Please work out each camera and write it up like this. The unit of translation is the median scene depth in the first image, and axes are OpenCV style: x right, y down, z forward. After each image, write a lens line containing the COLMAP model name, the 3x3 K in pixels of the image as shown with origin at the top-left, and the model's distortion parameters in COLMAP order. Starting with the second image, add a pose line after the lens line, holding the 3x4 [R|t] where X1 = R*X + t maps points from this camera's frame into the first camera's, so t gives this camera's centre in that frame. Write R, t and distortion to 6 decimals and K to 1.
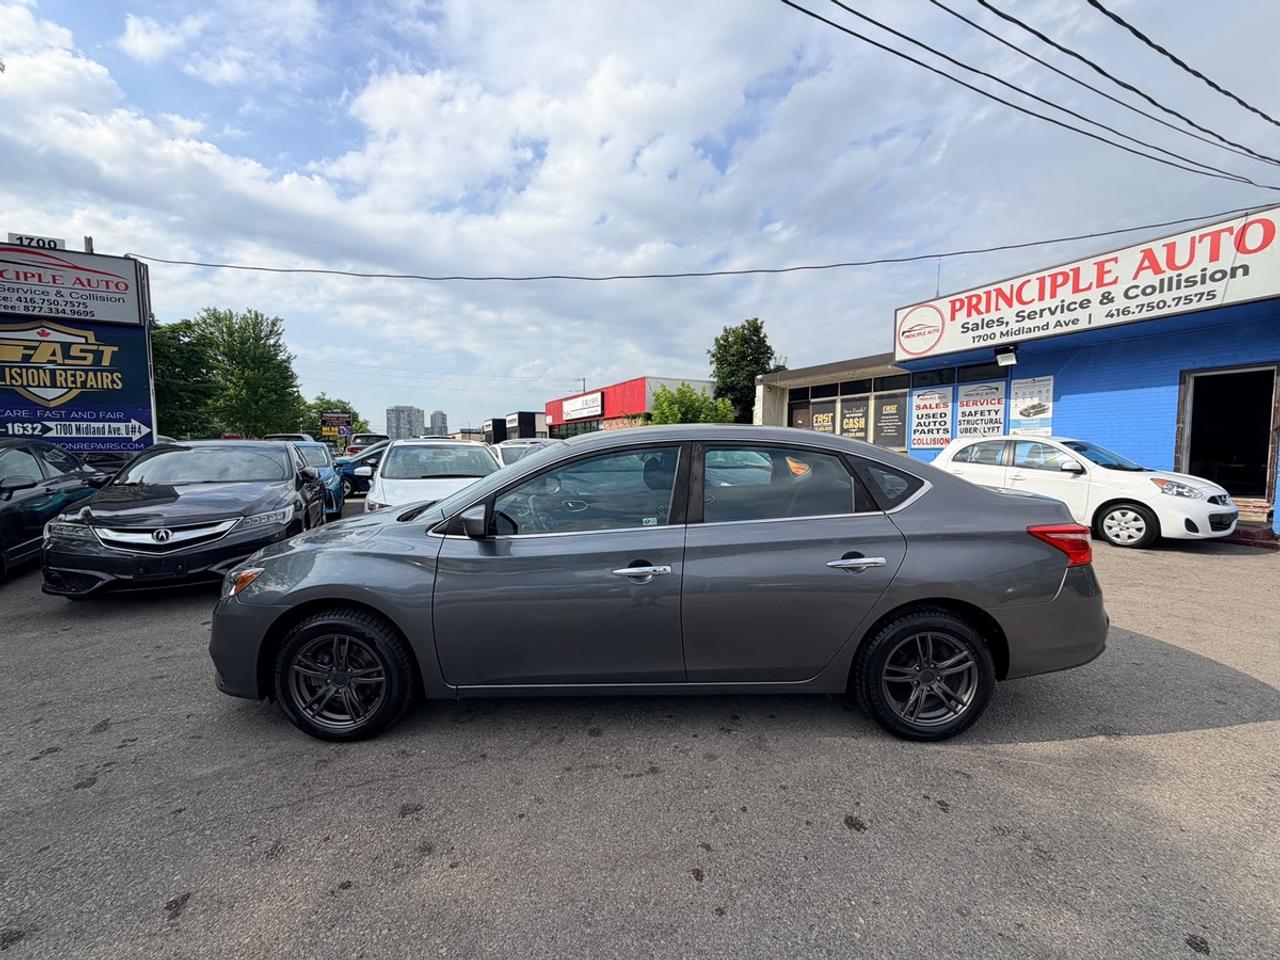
lens RADIAL K [[509.4, 0, 636.2], [0, 509.4, 480.7], [0, 0, 1]] dist [0.001355, -0.000721]
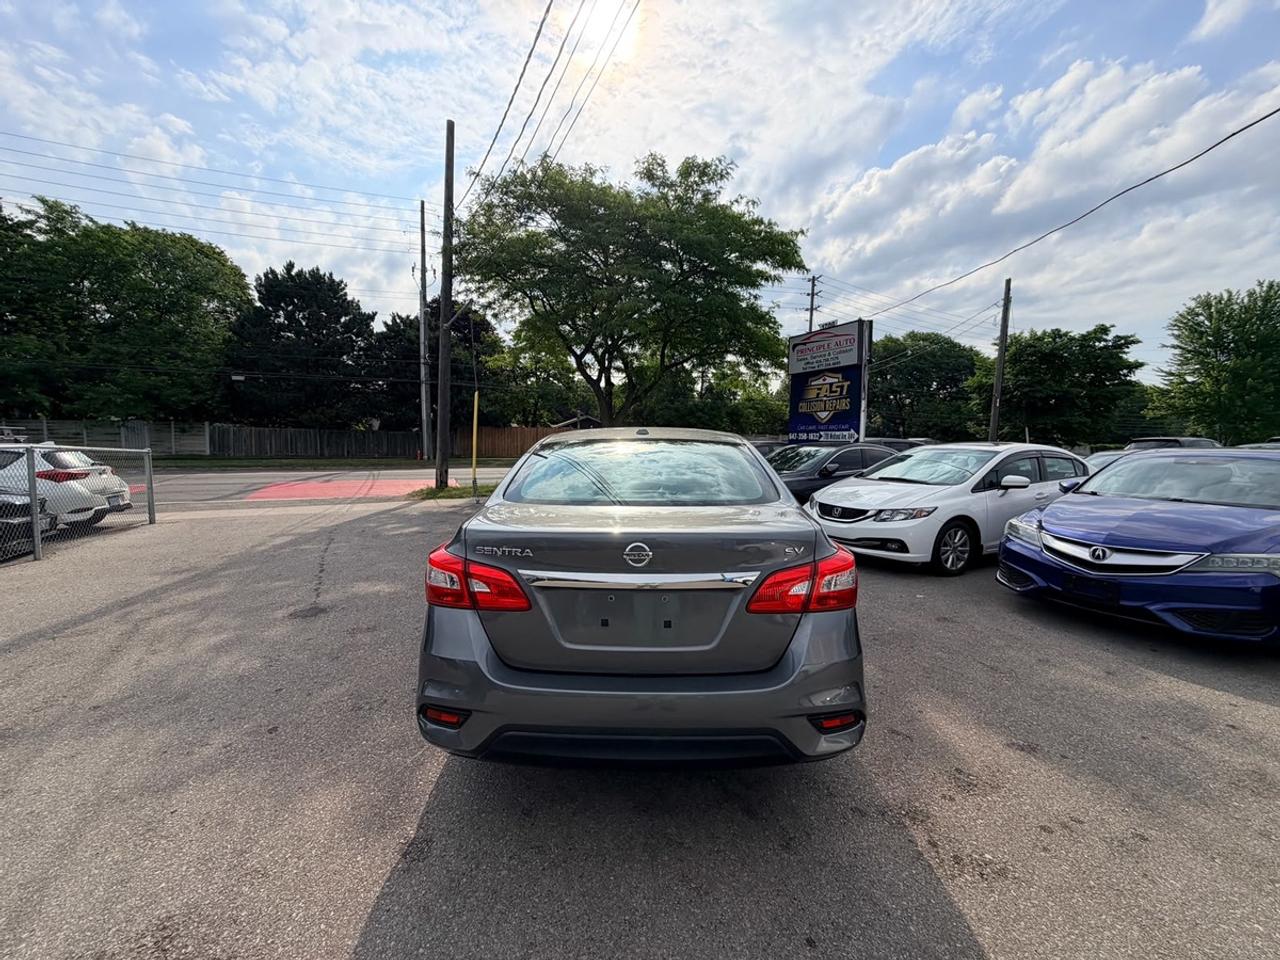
lens RADIAL K [[508.9, 0, 636.3], [0, 508.9, 486.0], [0, 0, 1]] dist [0.002054, -0.000387]
pose [[-0.029619, 0.086853, -0.995781, 0.369155], [-0.085448, 0.992351, 0.089096, -0.024511], [0.995902, 0.087727, -0.021971, 0.299359]]
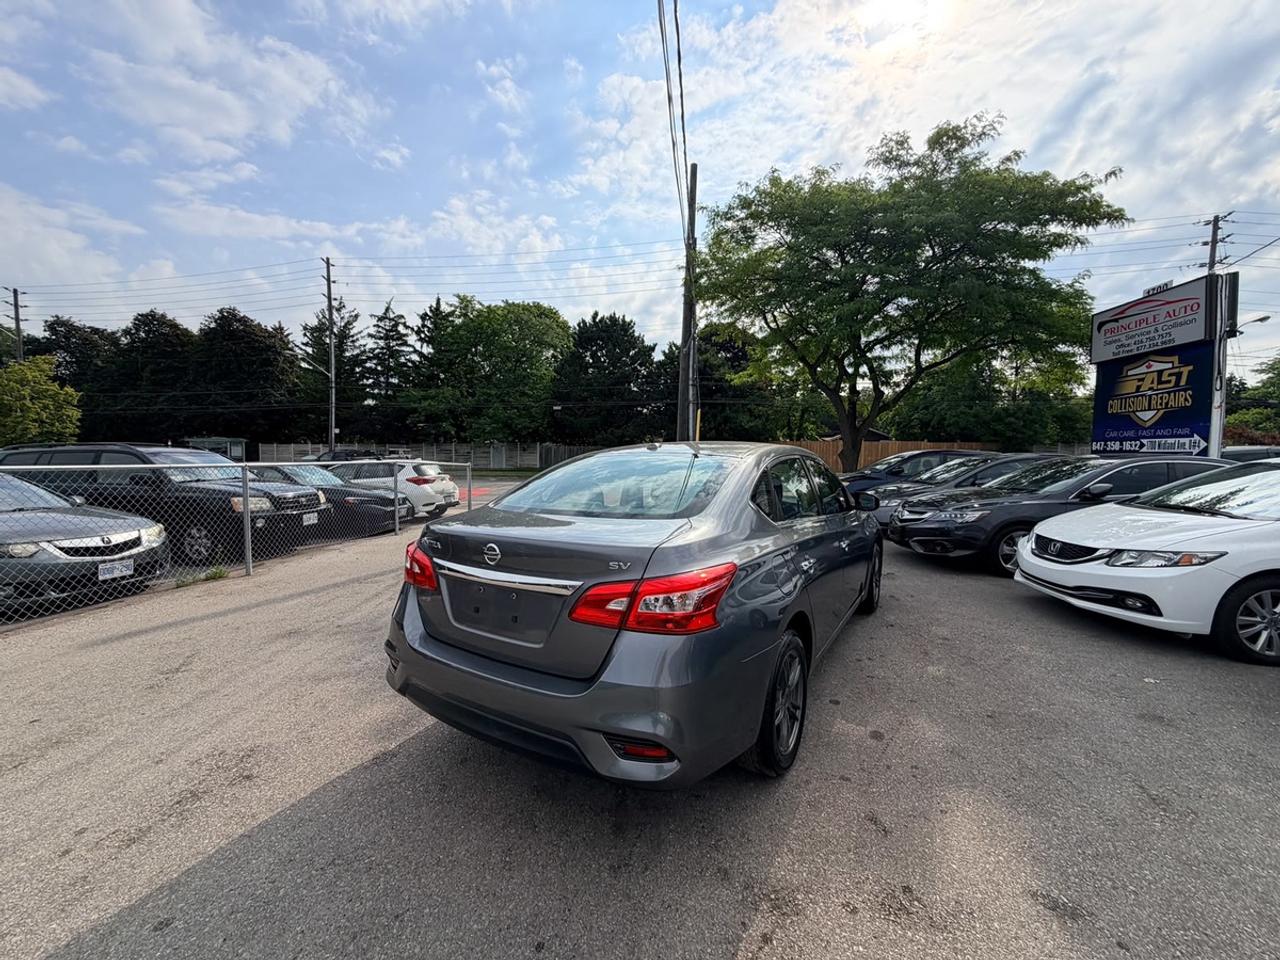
lens RADIAL K [[509.4, 0, 636.2], [0, 509.4, 480.7], [0, 0, 1]] dist [0.001355, -0.000721]
pose [[-0.538493, 0.043208, -0.841521, 0.338615], [-0.064902, 0.993591, 0.092548, -0.035277], [0.840127, 0.104453, -0.532237, 0.433467]]
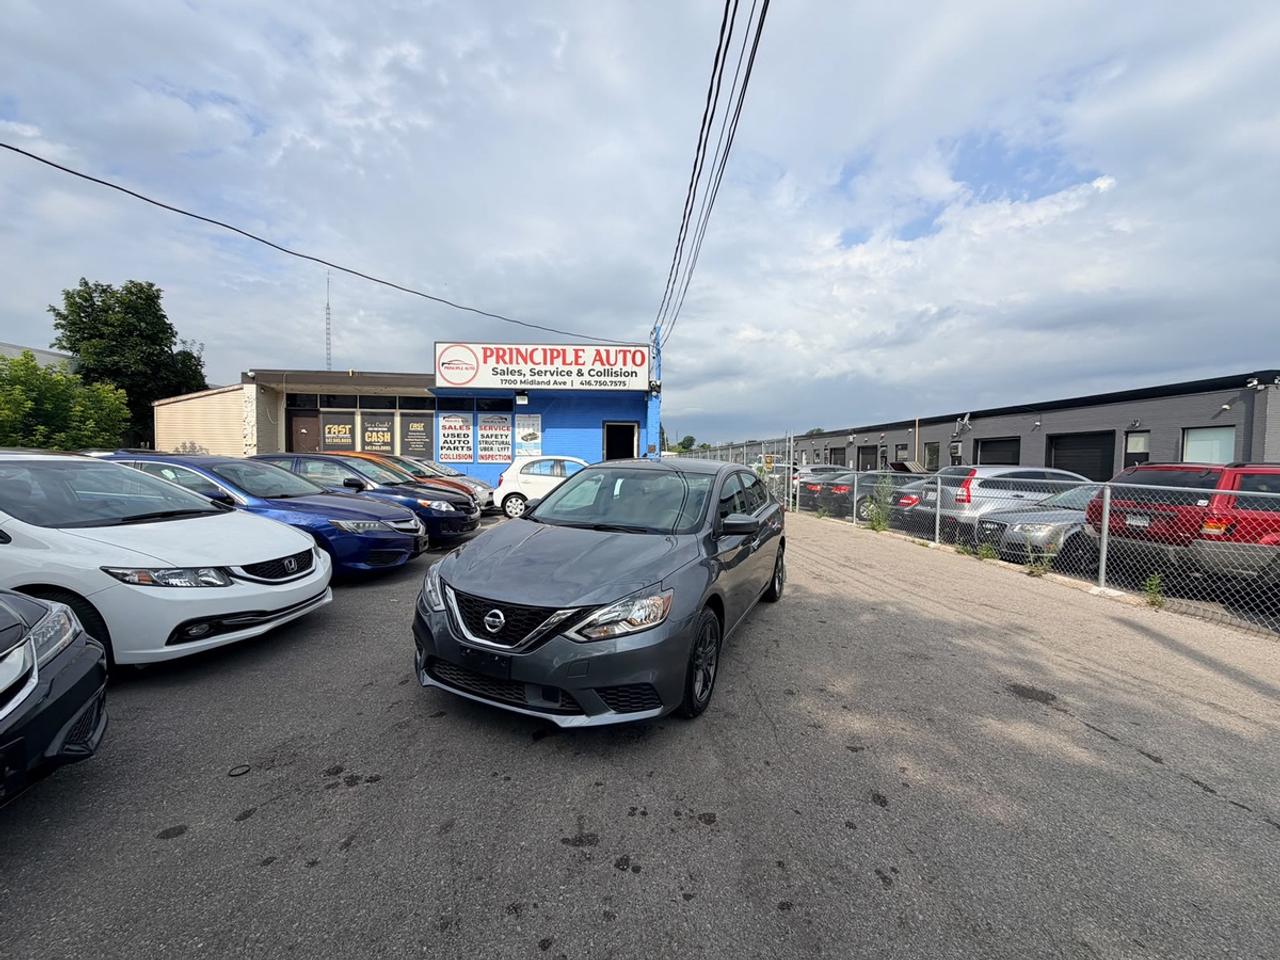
lens RADIAL K [[509.4, 0, 636.2], [0, 509.4, 480.7], [0, 0, 1]] dist [0.001355, -0.000721]
pose [[0.416481, -0.028725, 0.908691, -0.397773], [0.043390, 0.998990, 0.011692, -0.018702], [-0.908108, 0.034559, 0.417307, 0.132841]]
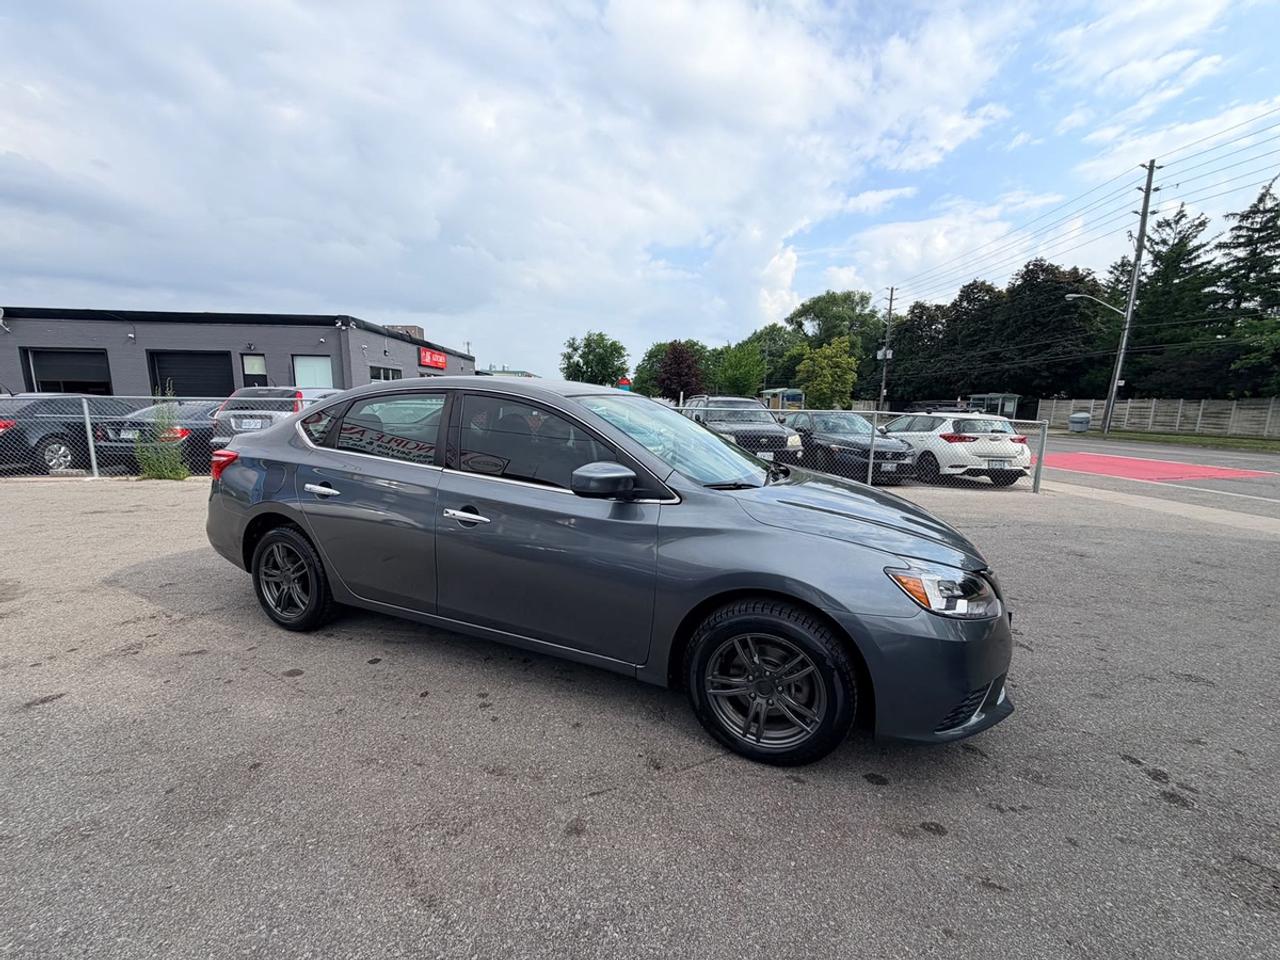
lens RADIAL K [[509.4, 0, 636.2], [0, 509.4, 480.7], [0, 0, 1]] dist [0.001355, -0.000721]
pose [[-0.921352, -0.077121, 0.381002, -0.148815], [0.009454, 0.975387, 0.220297, -0.038750], [-0.388614, 0.206573, -0.897946, 0.544121]]
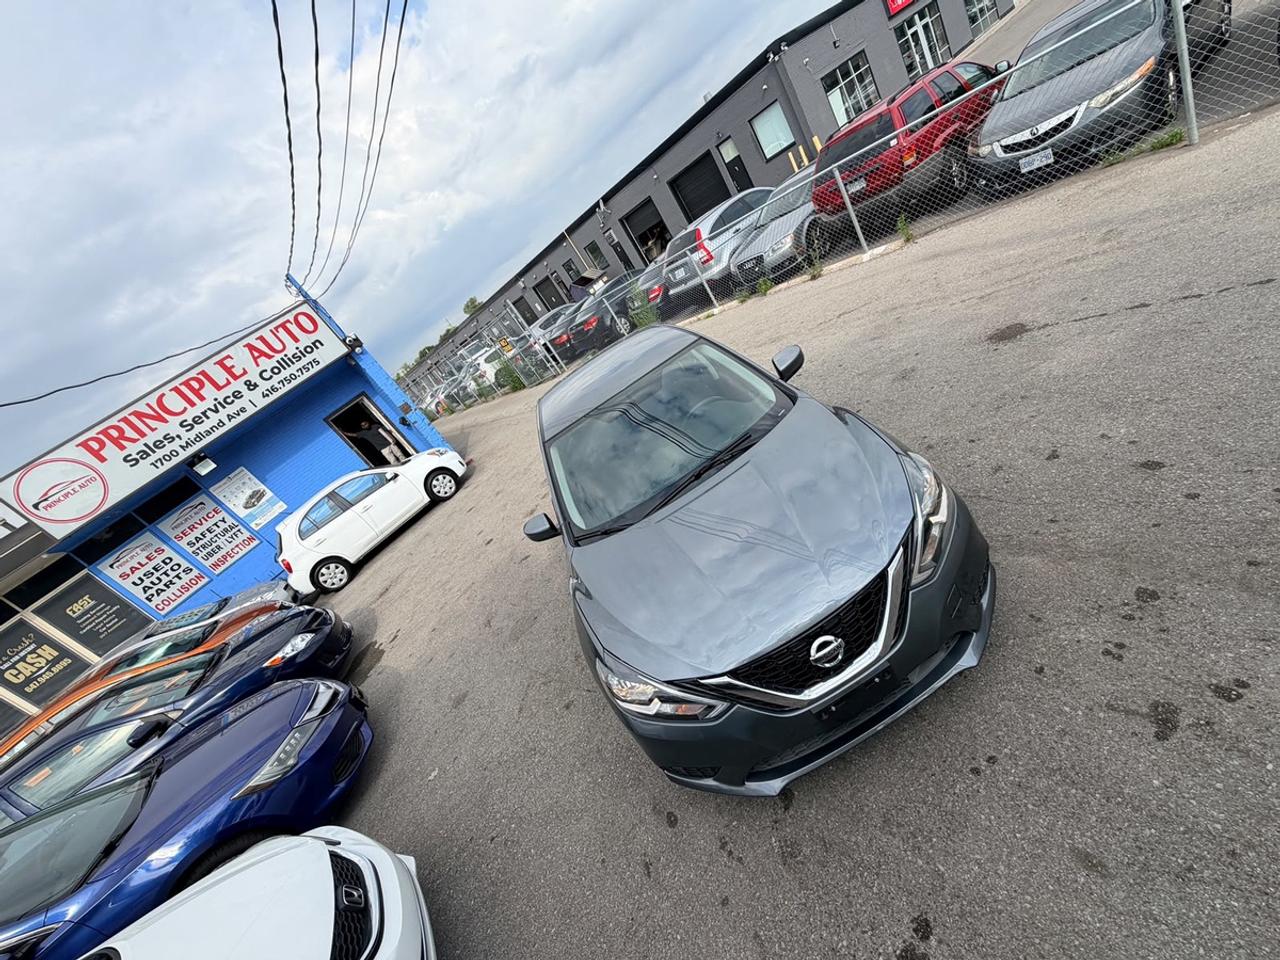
lens RADIAL K [[509.4, 0, 636.2], [0, 509.4, 480.7], [0, 0, 1]] dist [0.001355, -0.000721]
pose [[-0.195642, -0.322500, 0.926131, -0.330964], [0.591063, 0.714801, 0.373770, -0.091115], [-0.782540, 0.620526, 0.050772, 0.303704]]
